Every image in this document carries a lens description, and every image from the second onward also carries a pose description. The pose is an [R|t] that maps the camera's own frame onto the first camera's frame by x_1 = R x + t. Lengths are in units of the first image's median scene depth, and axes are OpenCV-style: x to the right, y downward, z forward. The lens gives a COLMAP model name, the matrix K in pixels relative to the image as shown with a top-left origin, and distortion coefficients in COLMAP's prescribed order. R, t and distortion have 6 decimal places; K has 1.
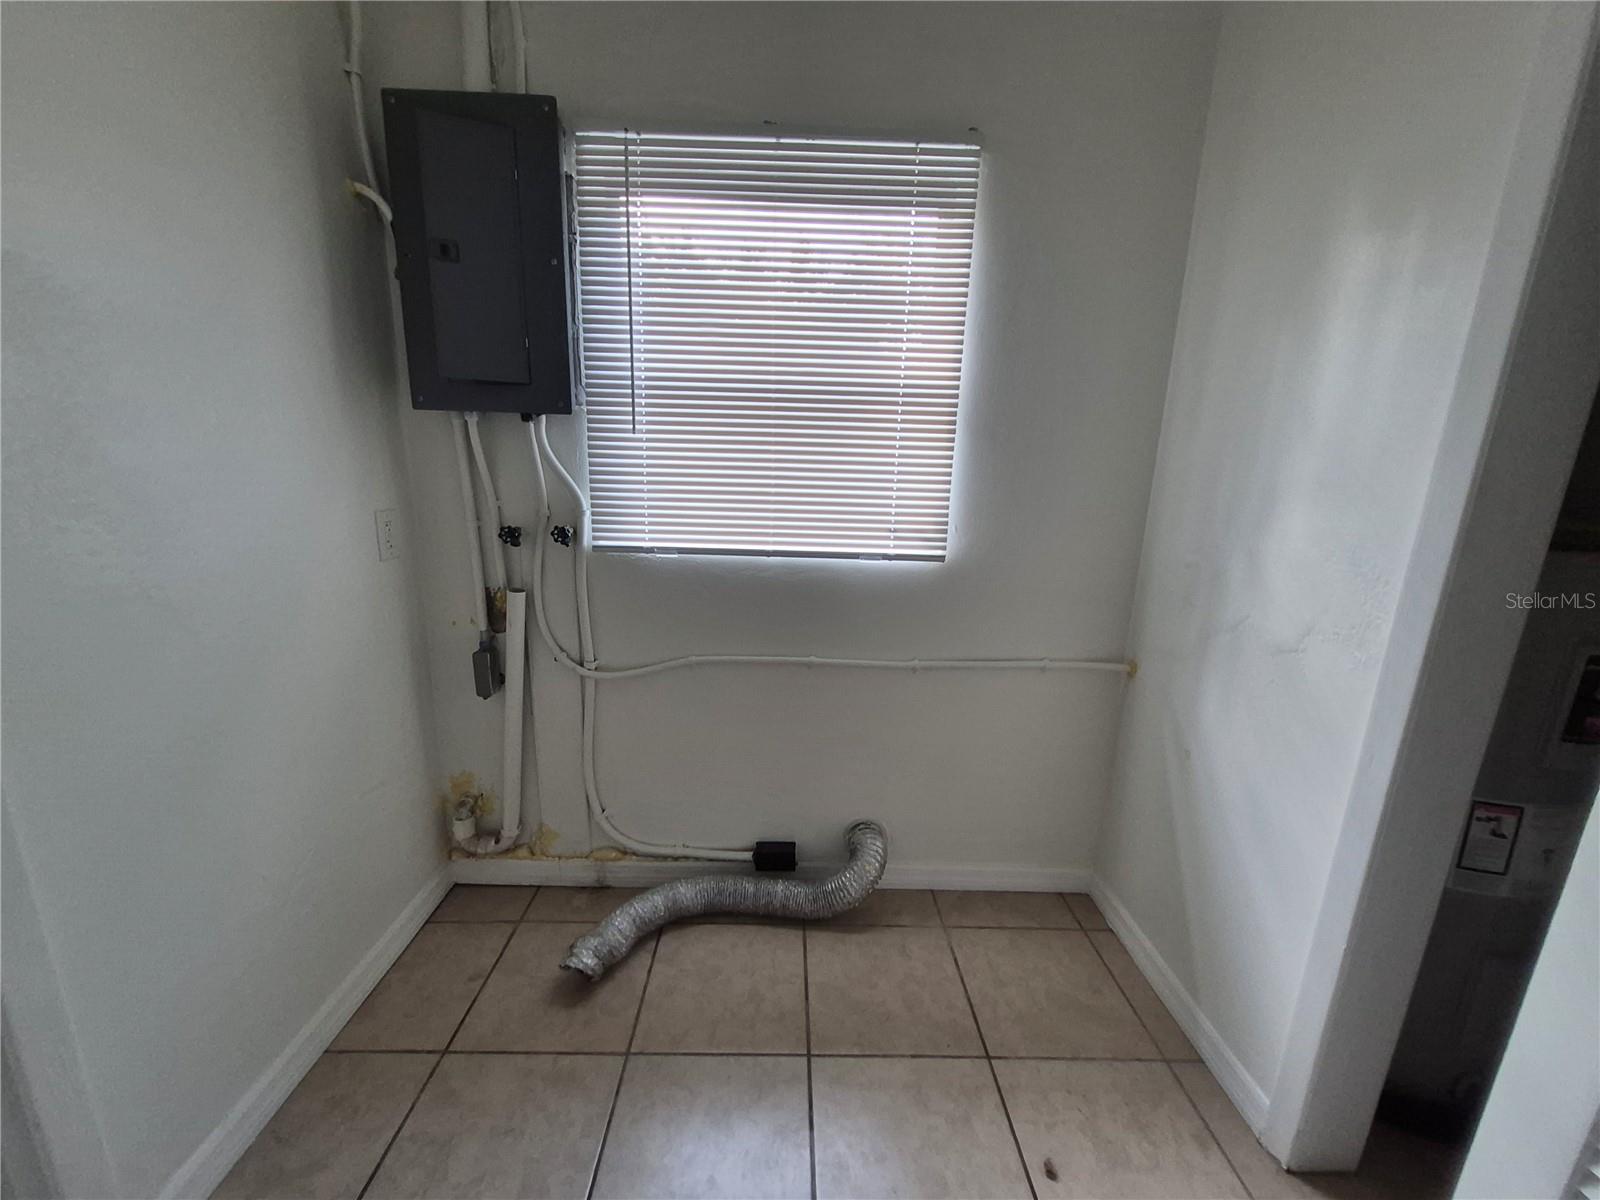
lens RADIAL K [[623.1, 0, 790.1], [0, 623.1, 606.8], [0, 0, 1]] dist [0.000752, -0.000532]
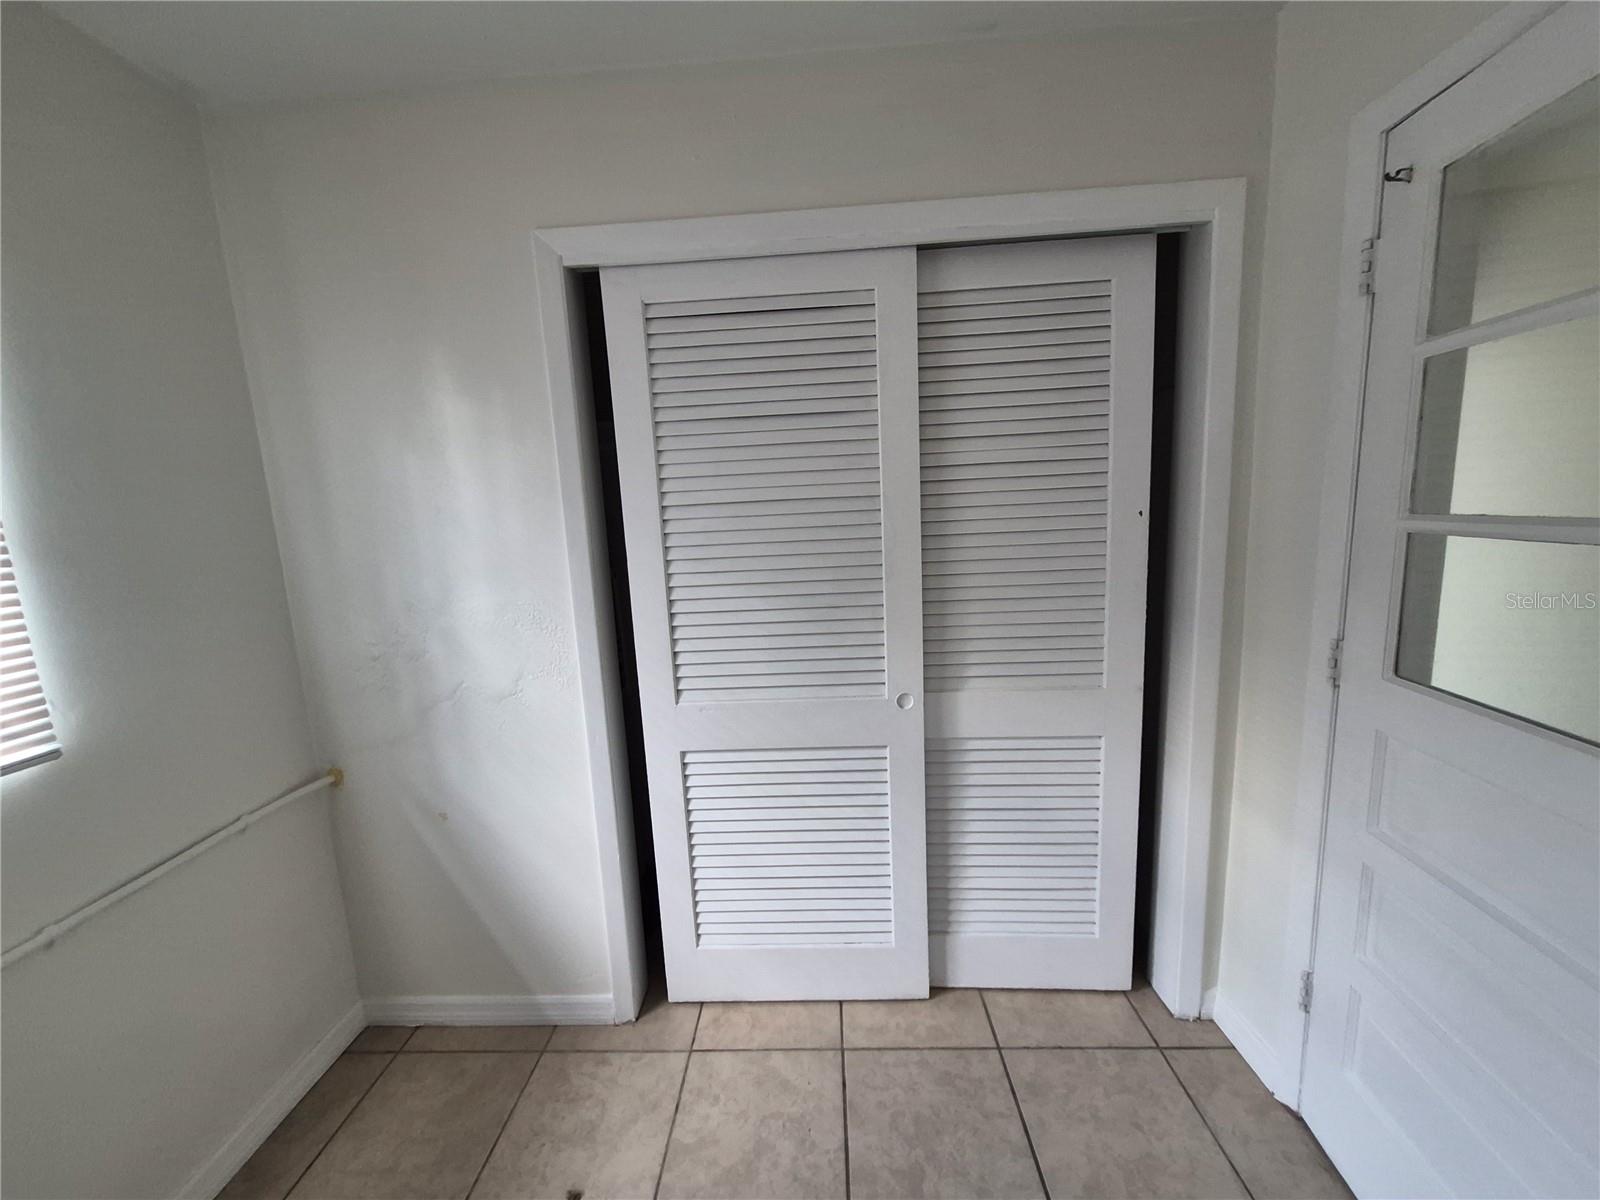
lens RADIAL K [[628.9, 0, 796.9], [0, 628.9, 619.9], [0, 0, 1]] dist [0.001114, 0.000011]
pose [[0.040944, -0.208849, 0.977090, -0.326220], [0.276915, 0.941975, 0.189740, -0.120087], [-0.960022, 0.262802, 0.096402, 0.178173]]
